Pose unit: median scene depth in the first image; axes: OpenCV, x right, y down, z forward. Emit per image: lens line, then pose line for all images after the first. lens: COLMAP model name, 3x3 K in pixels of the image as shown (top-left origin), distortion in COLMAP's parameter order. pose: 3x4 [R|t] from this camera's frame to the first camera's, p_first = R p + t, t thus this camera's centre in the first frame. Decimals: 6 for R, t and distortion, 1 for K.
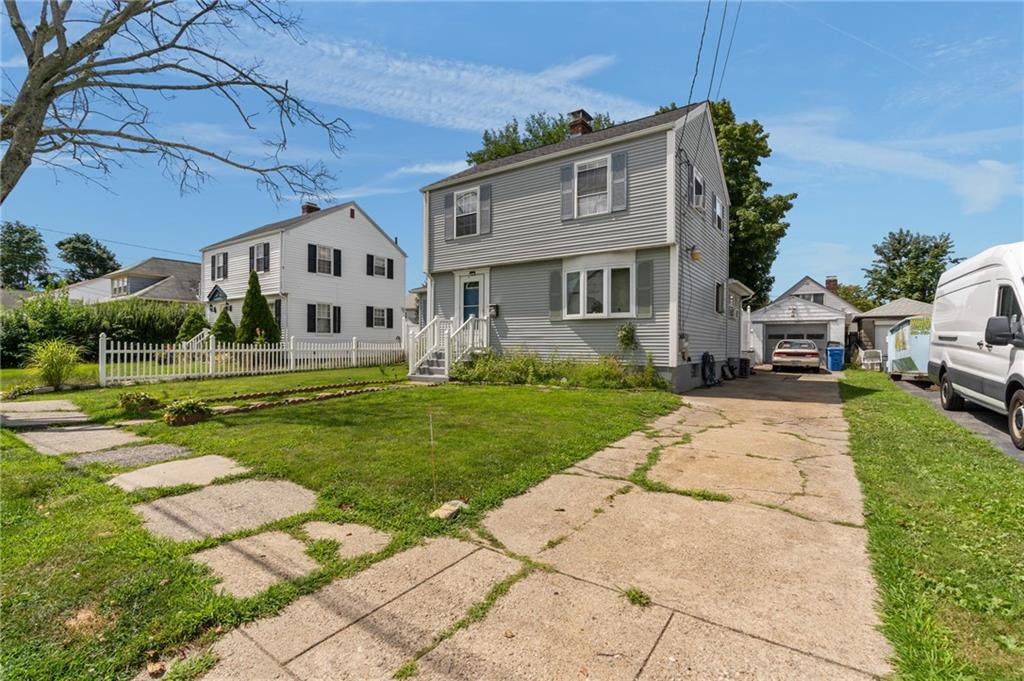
lens RADIAL K [[466.4, 0, 511.6], [0, 466.4, 344.3], [0, 0, 1]] dist [-0.000118, 0.000050]
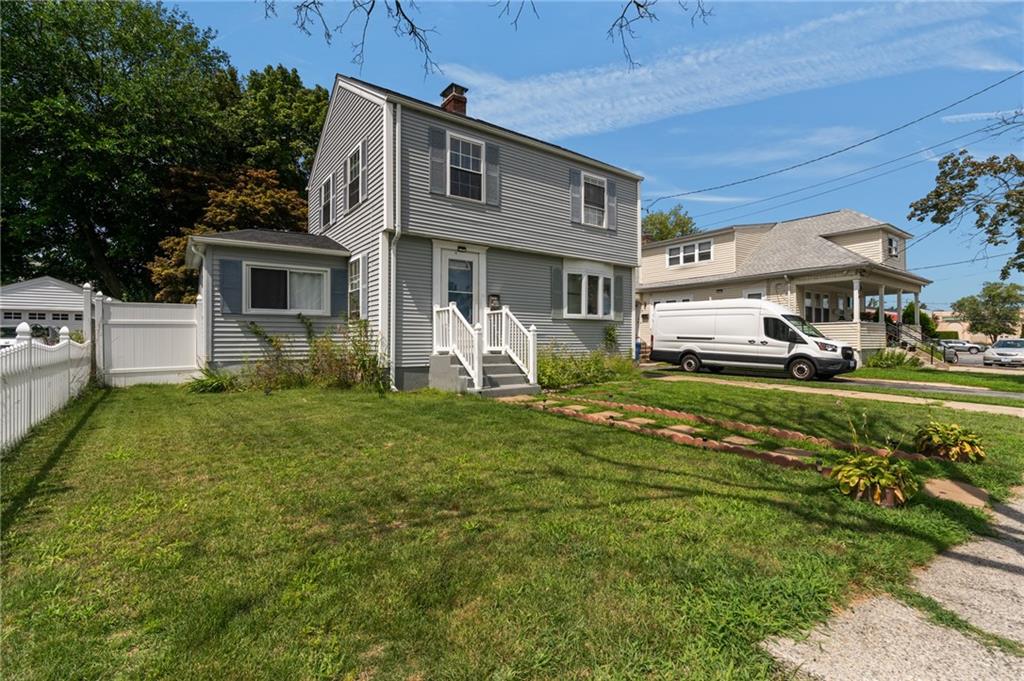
lens RADIAL K [[466.4, 0, 514.2], [0, 466.4, 339.8], [0, 0, 1]] dist [-0.000118, 0.000050]
pose [[0.322902, -0.002855, 0.946428, -0.904306], [-0.002404, 0.999990, 0.003837, -0.009765], [-0.946429, -0.003514, 0.322892, 0.789493]]
